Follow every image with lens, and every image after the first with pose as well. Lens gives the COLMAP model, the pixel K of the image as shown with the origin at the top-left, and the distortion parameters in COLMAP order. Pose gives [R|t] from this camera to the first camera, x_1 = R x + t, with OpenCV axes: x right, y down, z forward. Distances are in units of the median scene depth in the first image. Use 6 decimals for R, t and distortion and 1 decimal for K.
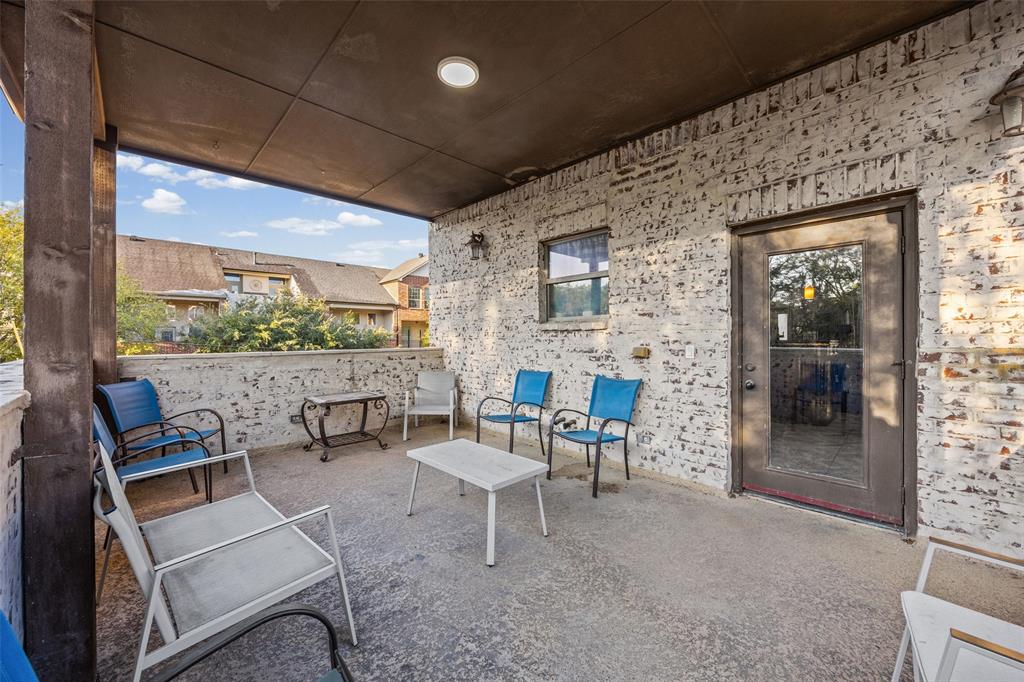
lens RADIAL K [[395.1, 0, 511.0], [0, 395.1, 330.7], [0, 0, 1]] dist [-0.002551, -0.000108]
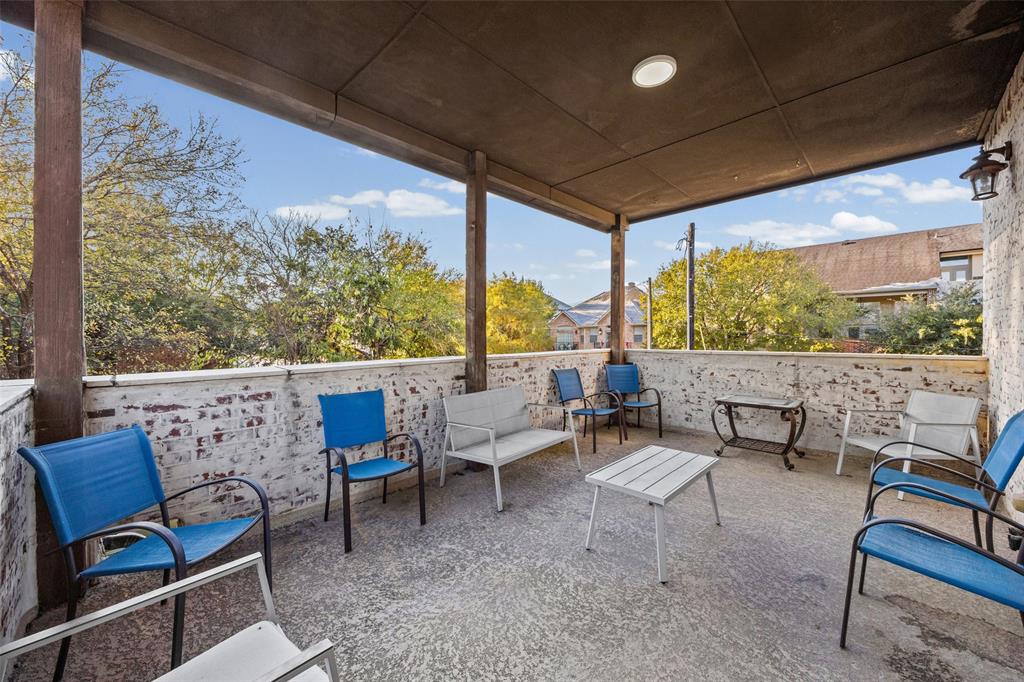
lens RADIAL K [[395.1, 0, 511.0], [0, 395.1, 330.7], [0, 0, 1]] dist [-0.002551, -0.000108]
pose [[-0.001973, -0.011012, -0.999937, 0.489435], [0.019497, 0.999749, -0.011048, -0.003369], [0.999808, -0.019517, -0.001758, 0.368256]]
